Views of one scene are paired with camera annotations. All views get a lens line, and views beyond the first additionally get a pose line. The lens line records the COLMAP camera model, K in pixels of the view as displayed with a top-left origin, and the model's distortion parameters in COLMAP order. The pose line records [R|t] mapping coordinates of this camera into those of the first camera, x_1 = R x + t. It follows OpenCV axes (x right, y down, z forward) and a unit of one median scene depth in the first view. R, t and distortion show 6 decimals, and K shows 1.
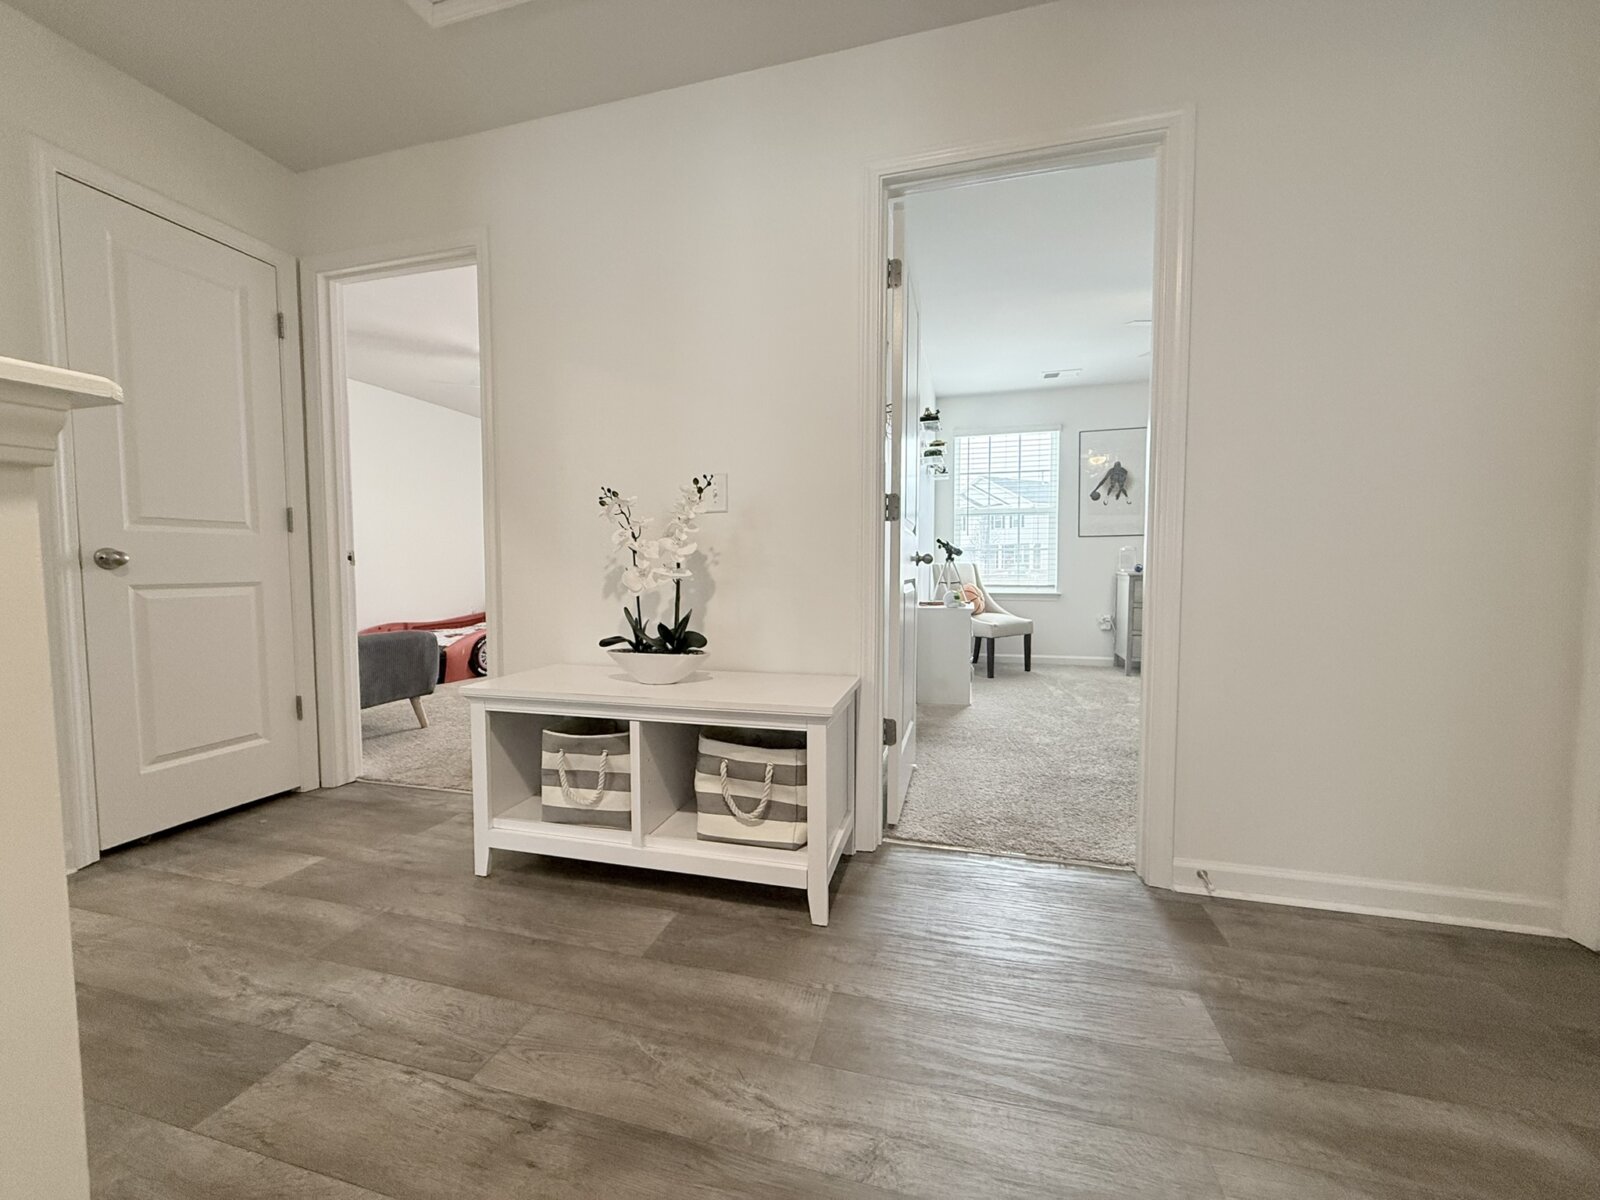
lens RADIAL K [[662.5, 0, 800.0], [0, 662.5, 600.0], [0, 0, 1]] dist [0.000306, -0.000107]
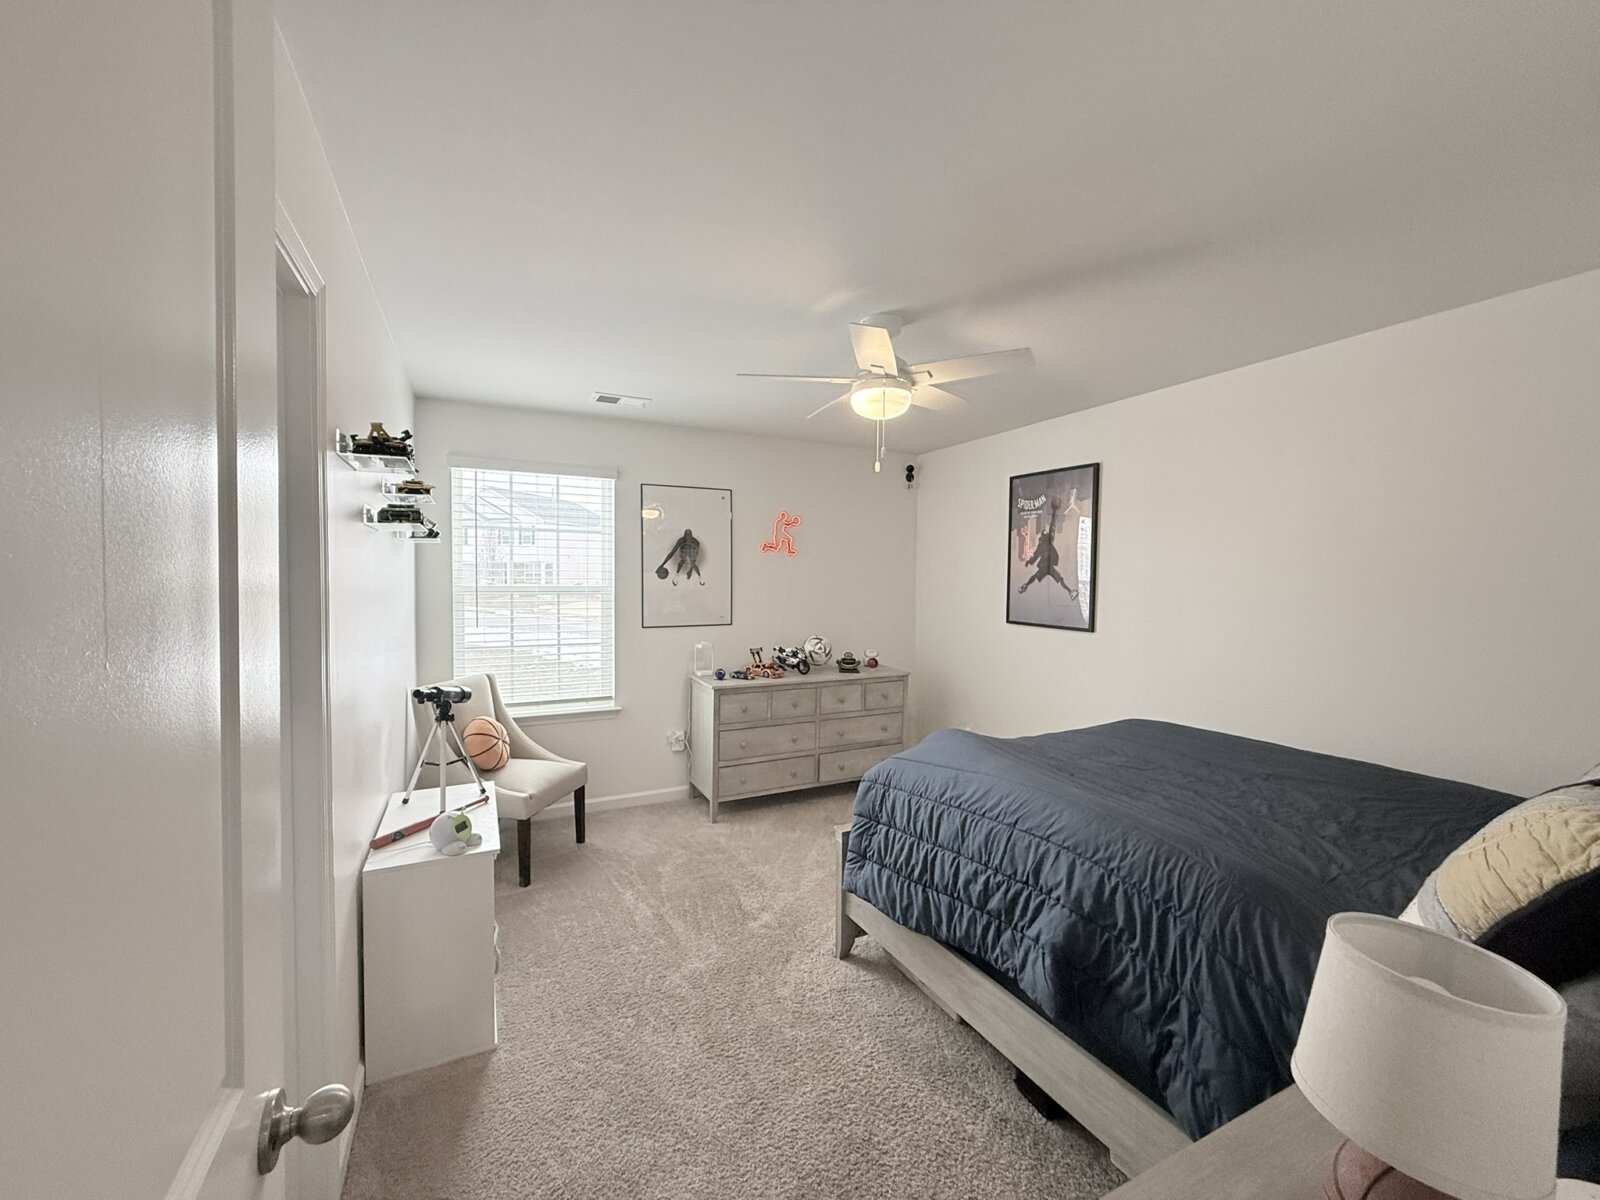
lens RADIAL K [[639.0, 0, 800.0], [0, 639.0, 600.0], [0, 0, 1]] dist [-0.000494, 0.000140]
pose [[0.748058, -0.008854, 0.663574, 0.085850], [0.020637, 0.999738, -0.009925, -0.117235], [-0.663312, 0.021119, 0.748045, 0.364831]]
